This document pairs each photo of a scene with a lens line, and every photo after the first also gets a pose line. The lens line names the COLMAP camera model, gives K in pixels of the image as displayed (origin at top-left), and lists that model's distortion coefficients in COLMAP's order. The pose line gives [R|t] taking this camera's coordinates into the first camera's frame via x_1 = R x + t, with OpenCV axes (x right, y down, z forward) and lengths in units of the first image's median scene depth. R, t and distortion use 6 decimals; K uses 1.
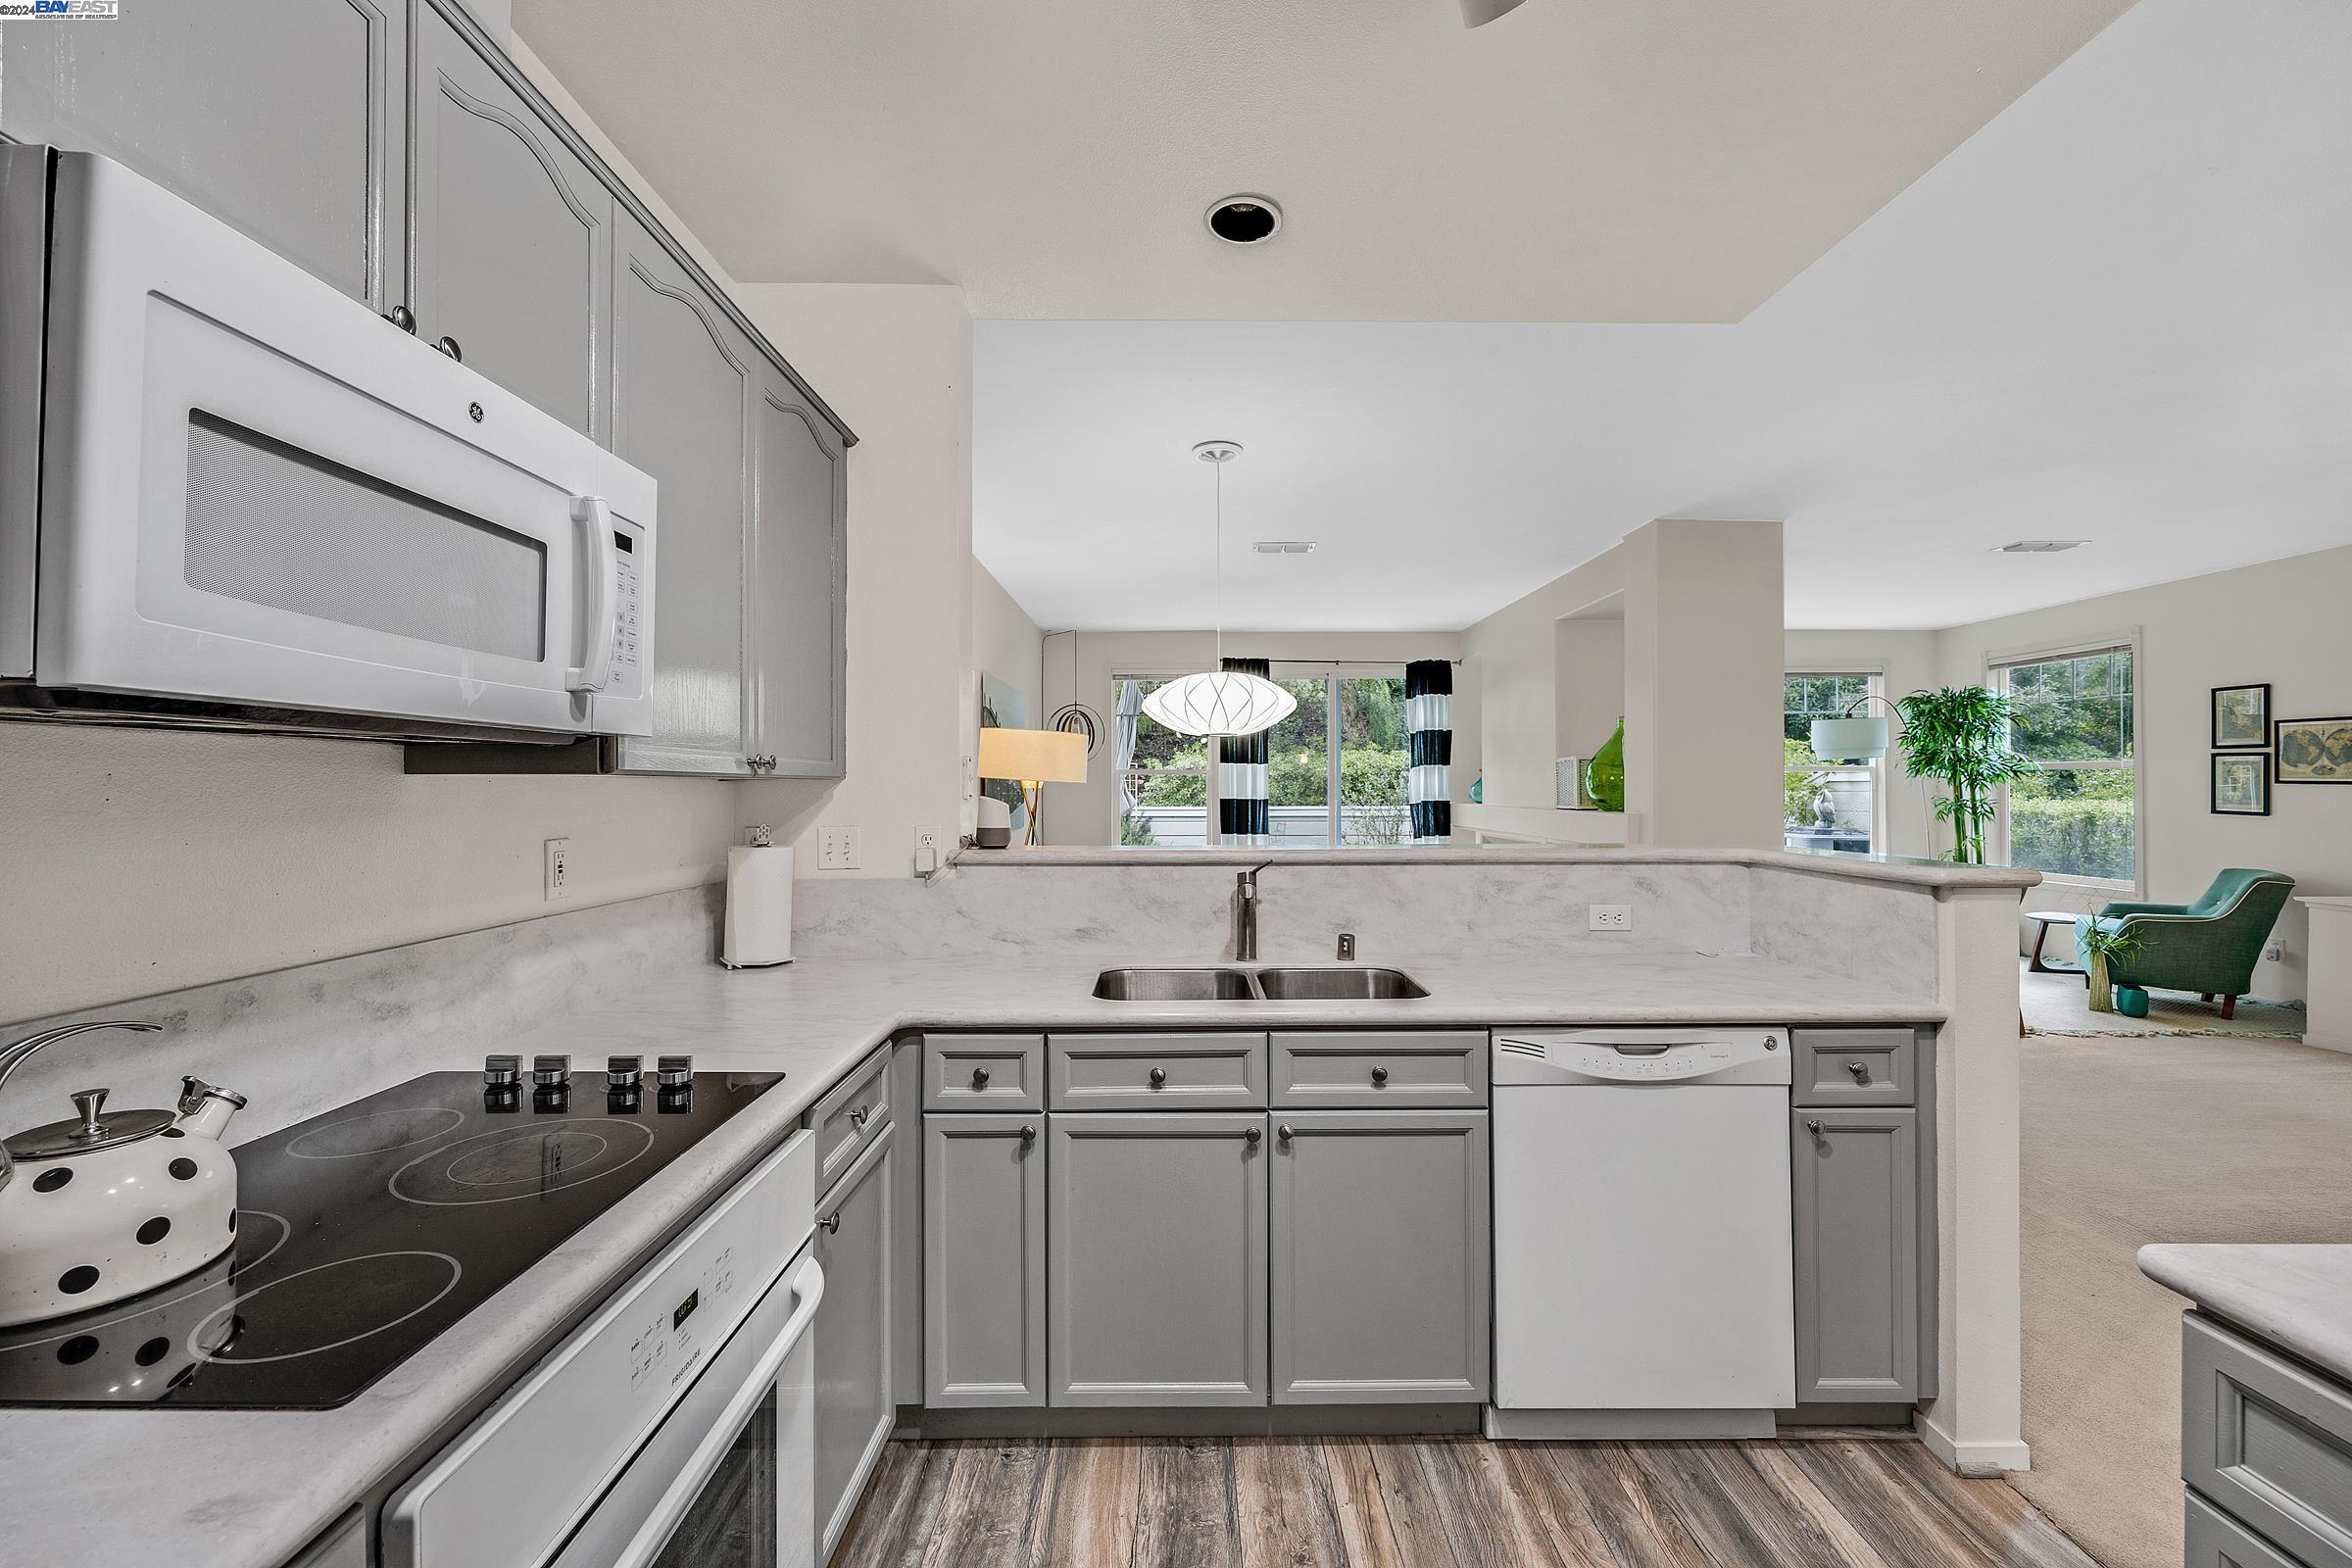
lens RADIAL K [[940.9, 0, 1180.1], [0, 940.9, 781.1], [0, 0, 1]] dist [-0.003585, 0.000501]
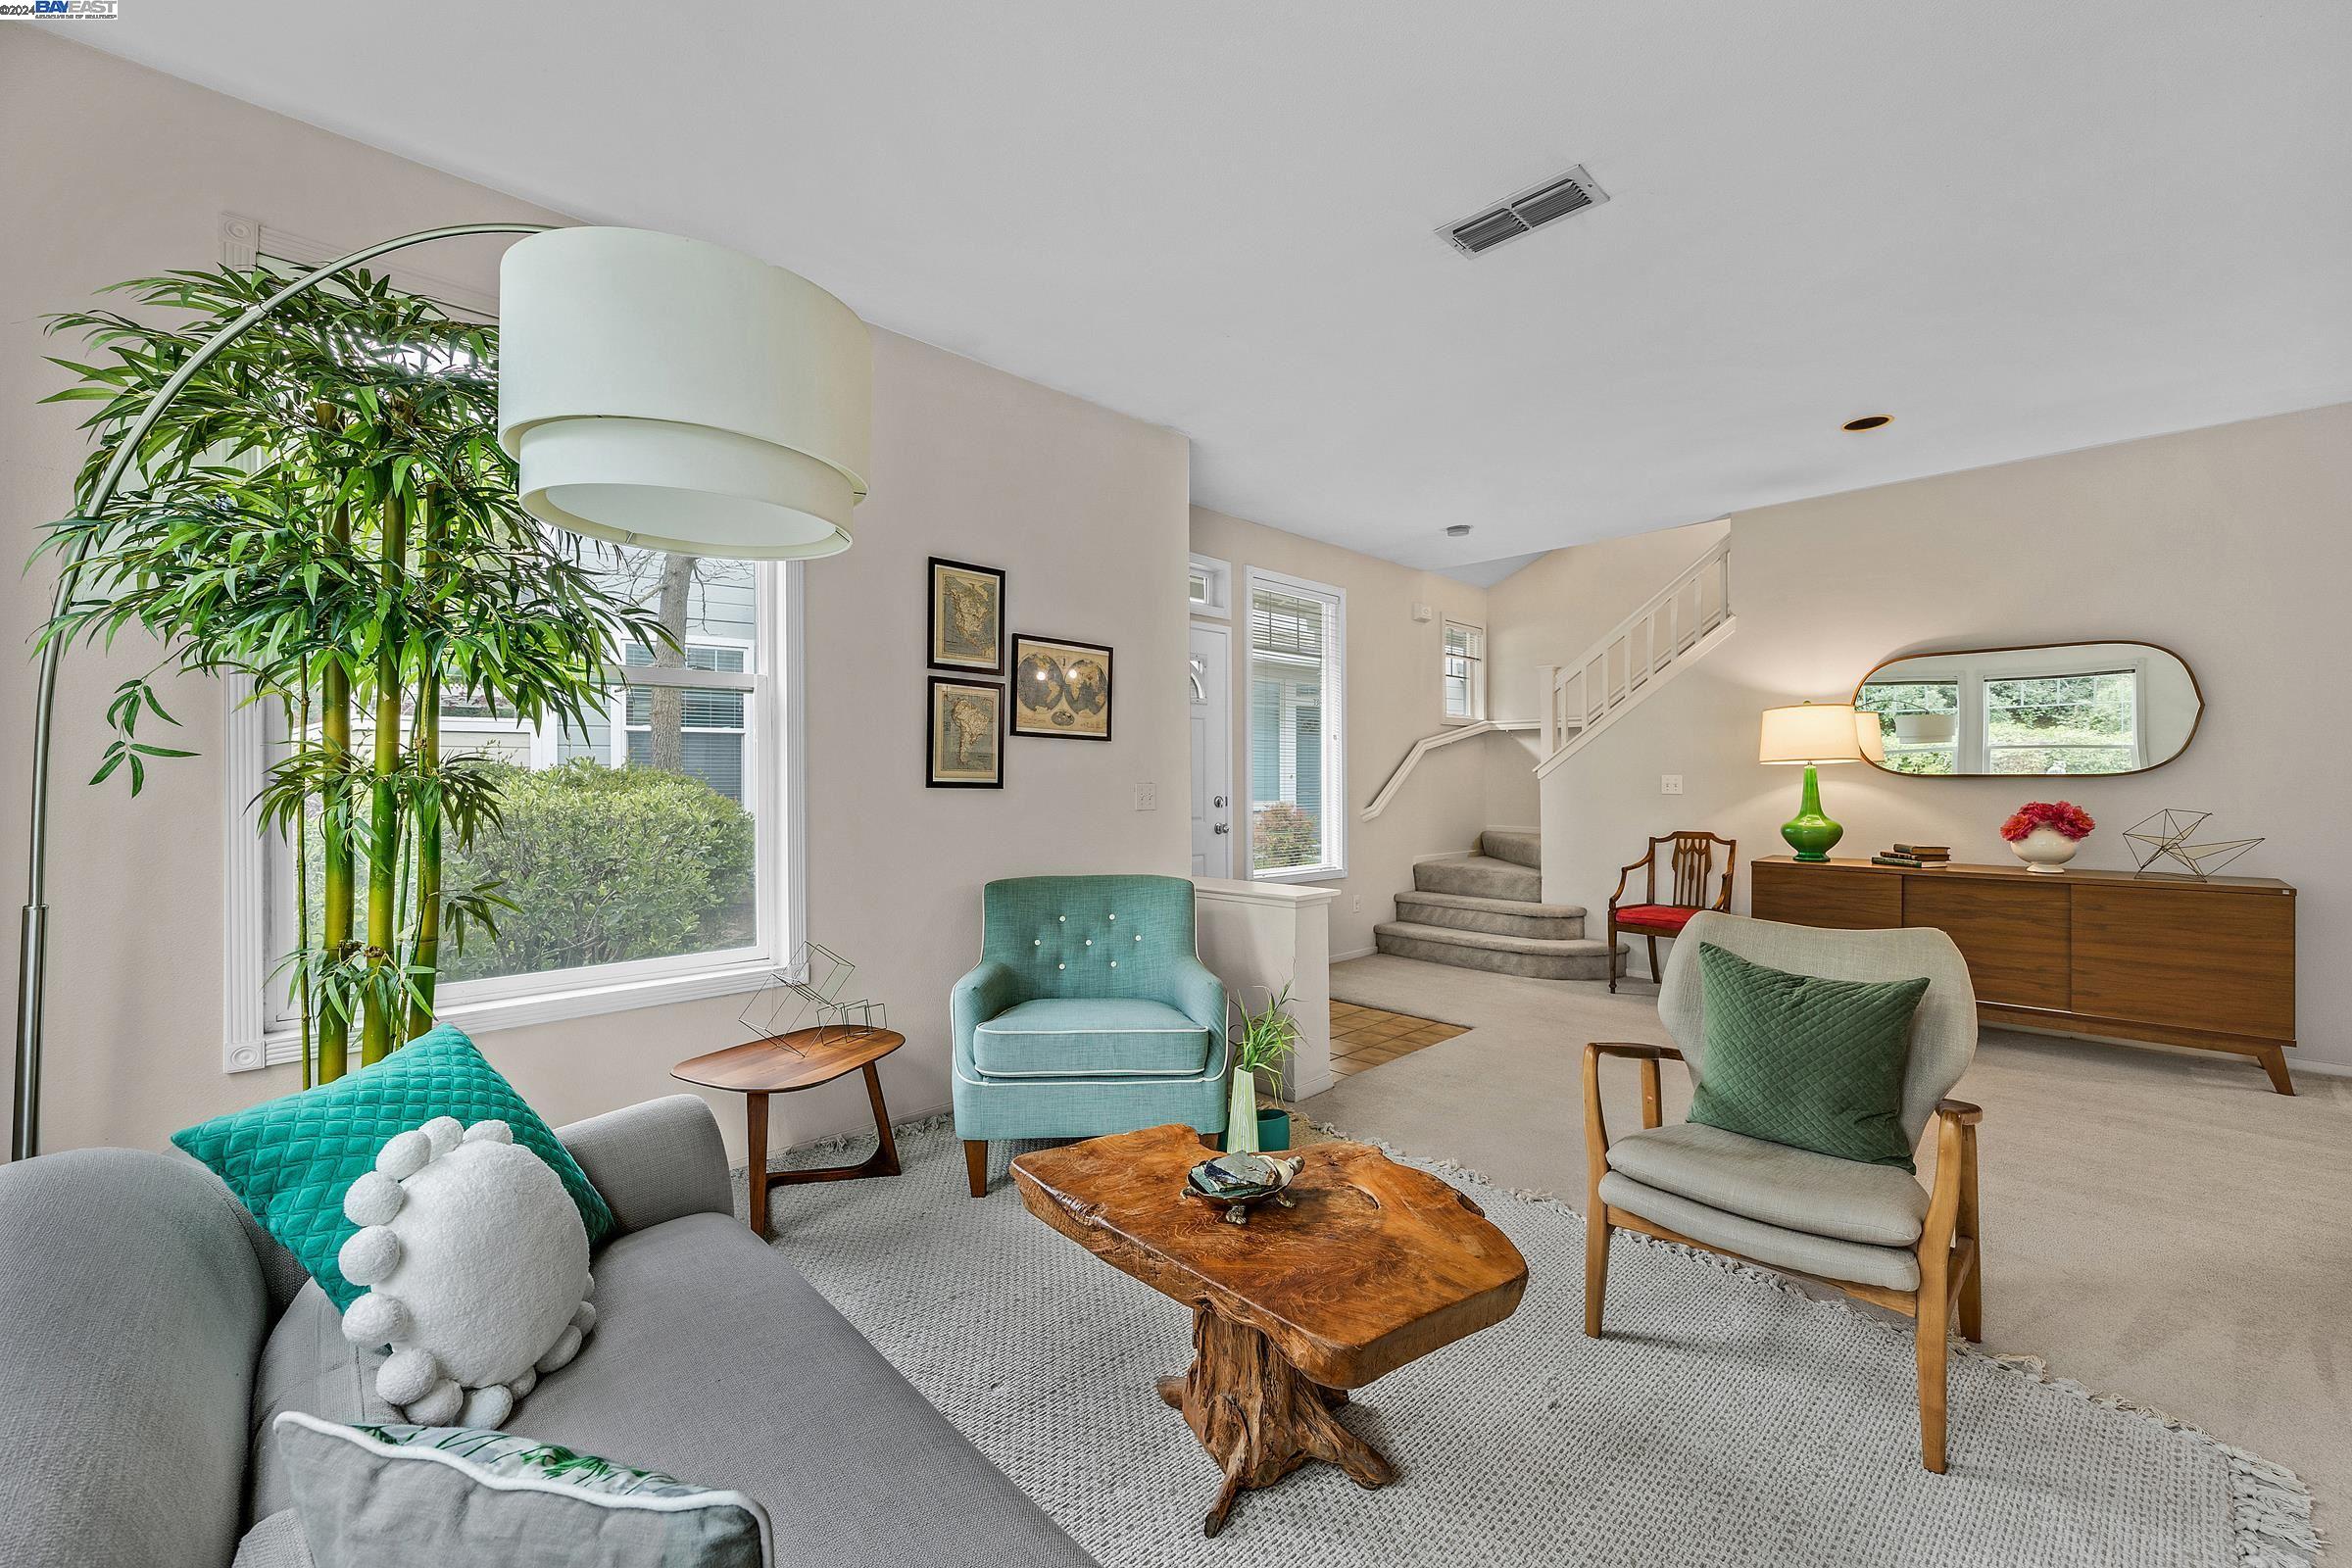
lens RADIAL K [[940.9, 0, 1174.1], [0, 940.9, 786.1], [0, 0, 1]] dist [-0.003585, 0.000501]
pose [[-0.703143, -0.005320, 0.711029, 1.461395], [-0.001996, 0.999983, 0.005508, 0.071176], [-0.711046, 0.002454, -0.703141, 3.031831]]
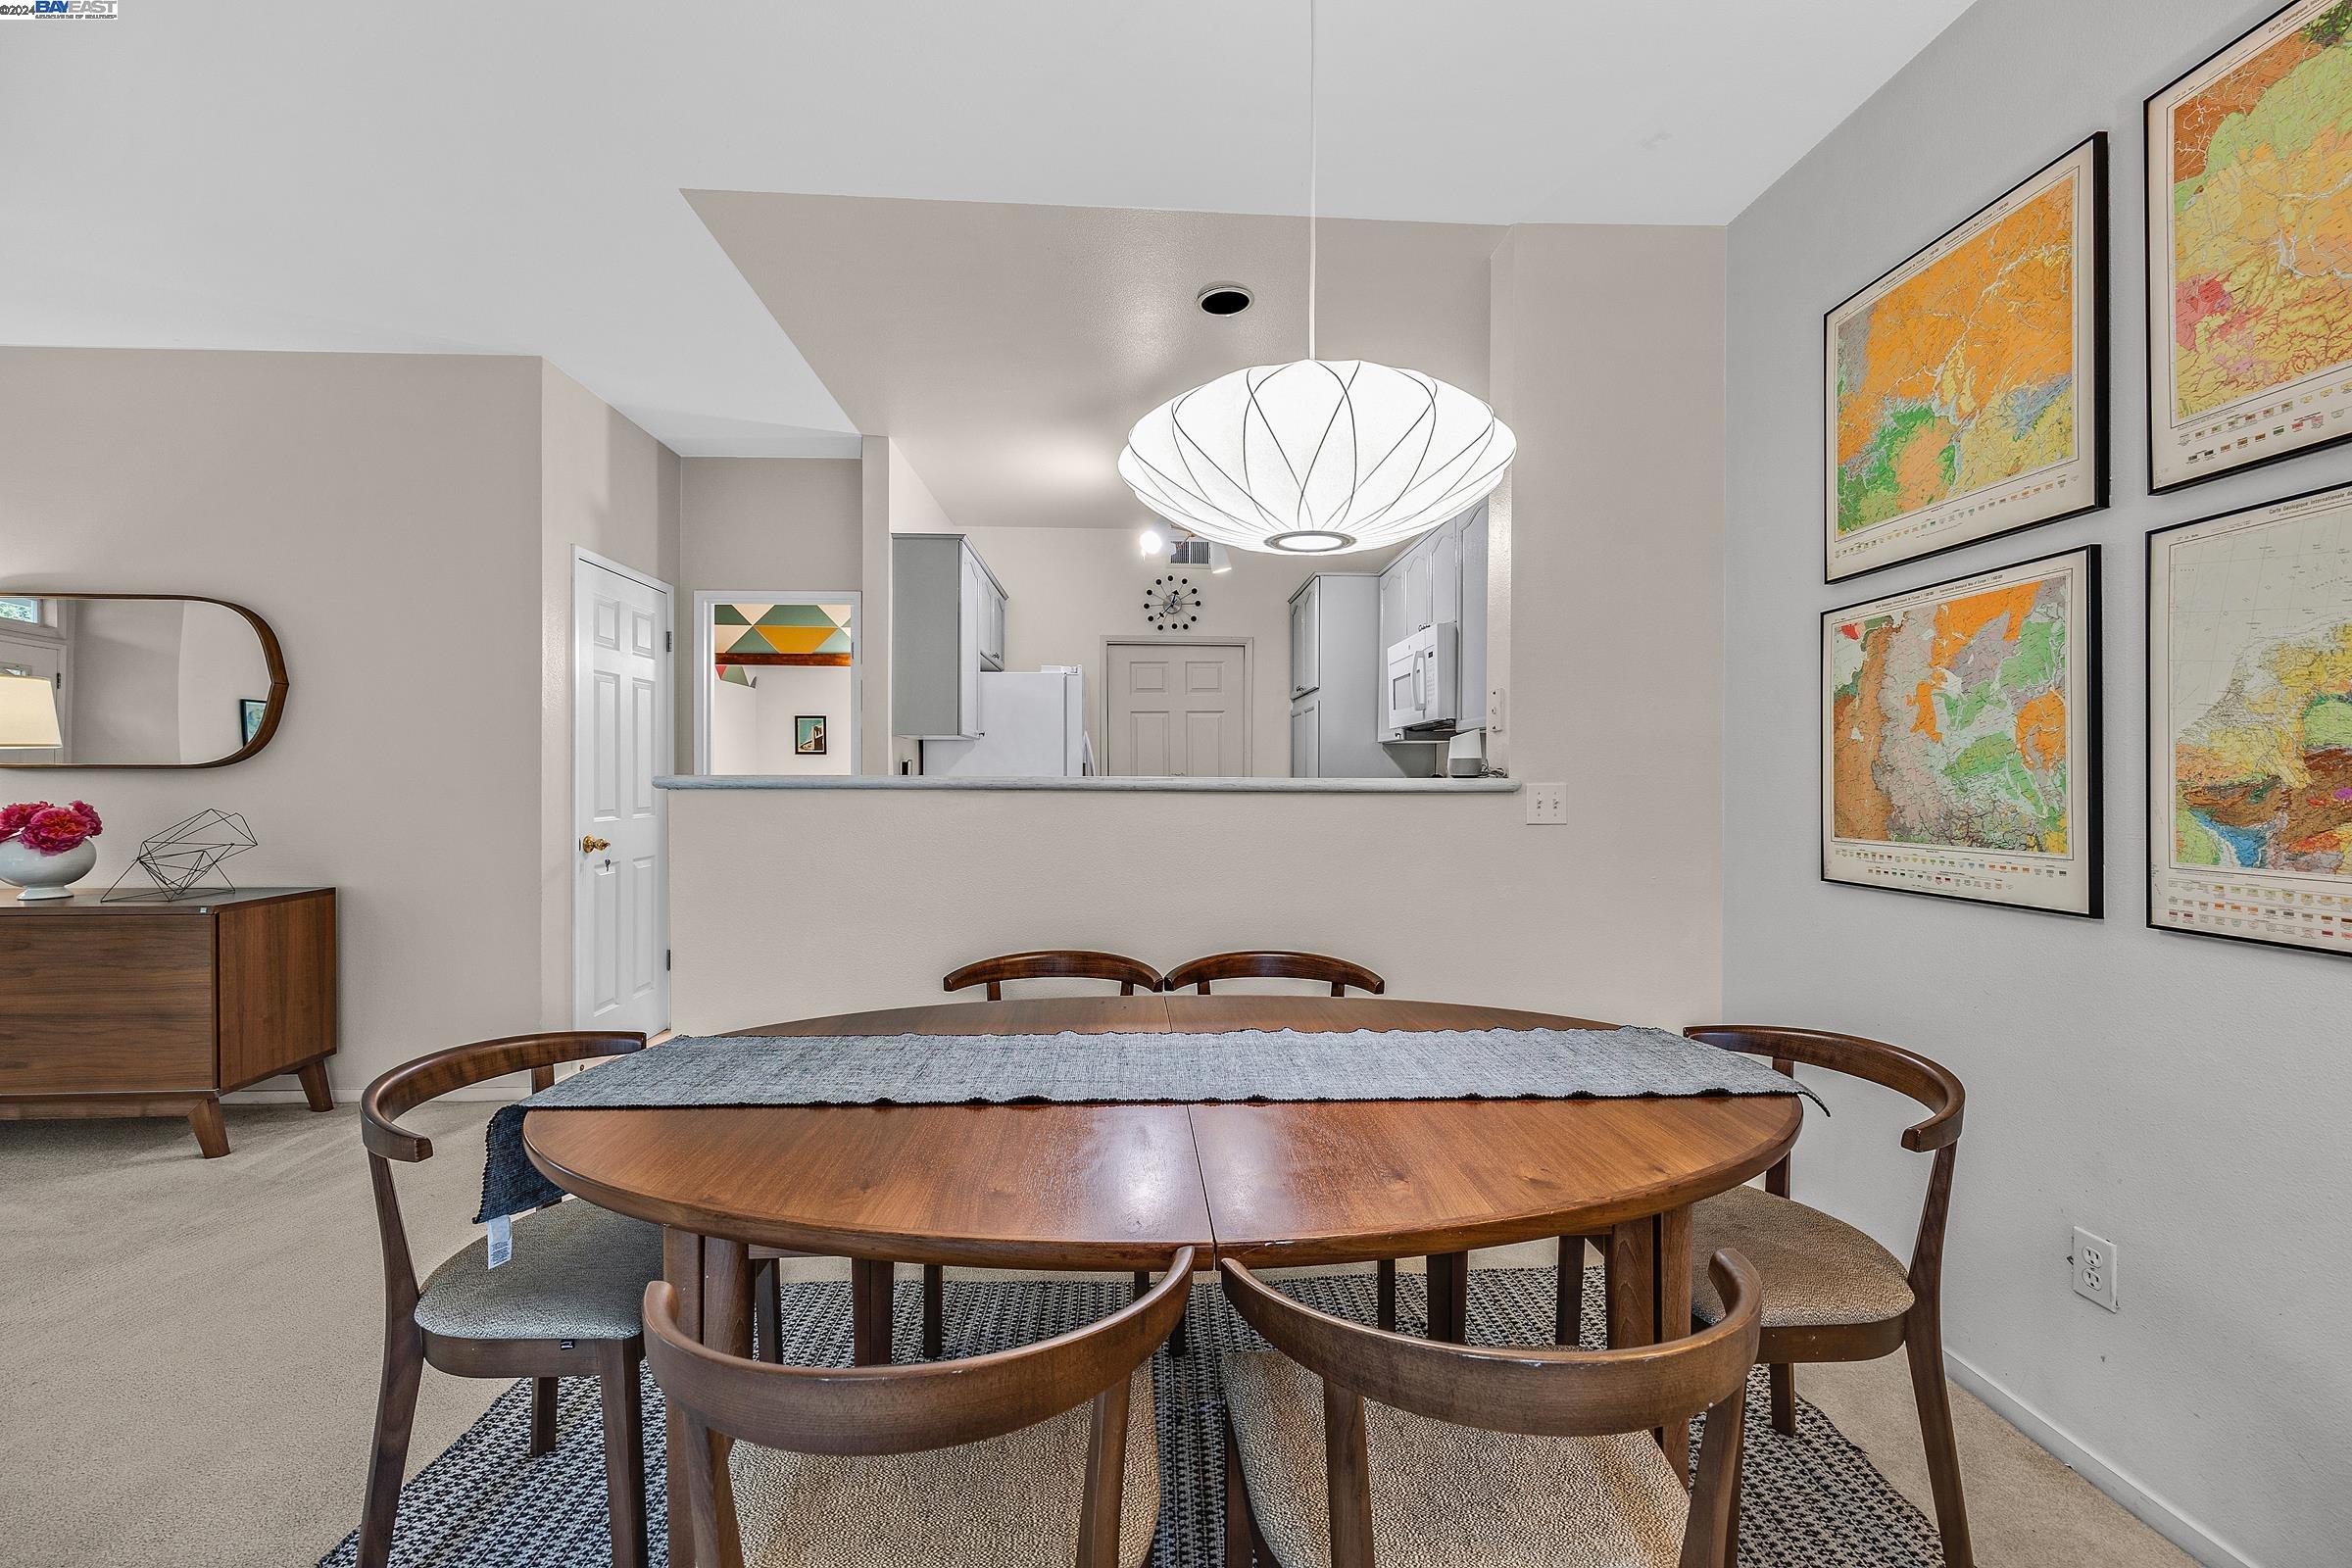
lens RADIAL K [[940.9, 0, 1173.2], [0, 940.9, 778.9], [0, 0, 1]] dist [-0.003585, 0.000501]
pose [[-0.998943, -0.002779, -0.045881, 0.174804], [-0.002499, 0.999978, -0.006166, 0.080444], [0.045897, -0.006045, -0.998928, 2.062383]]
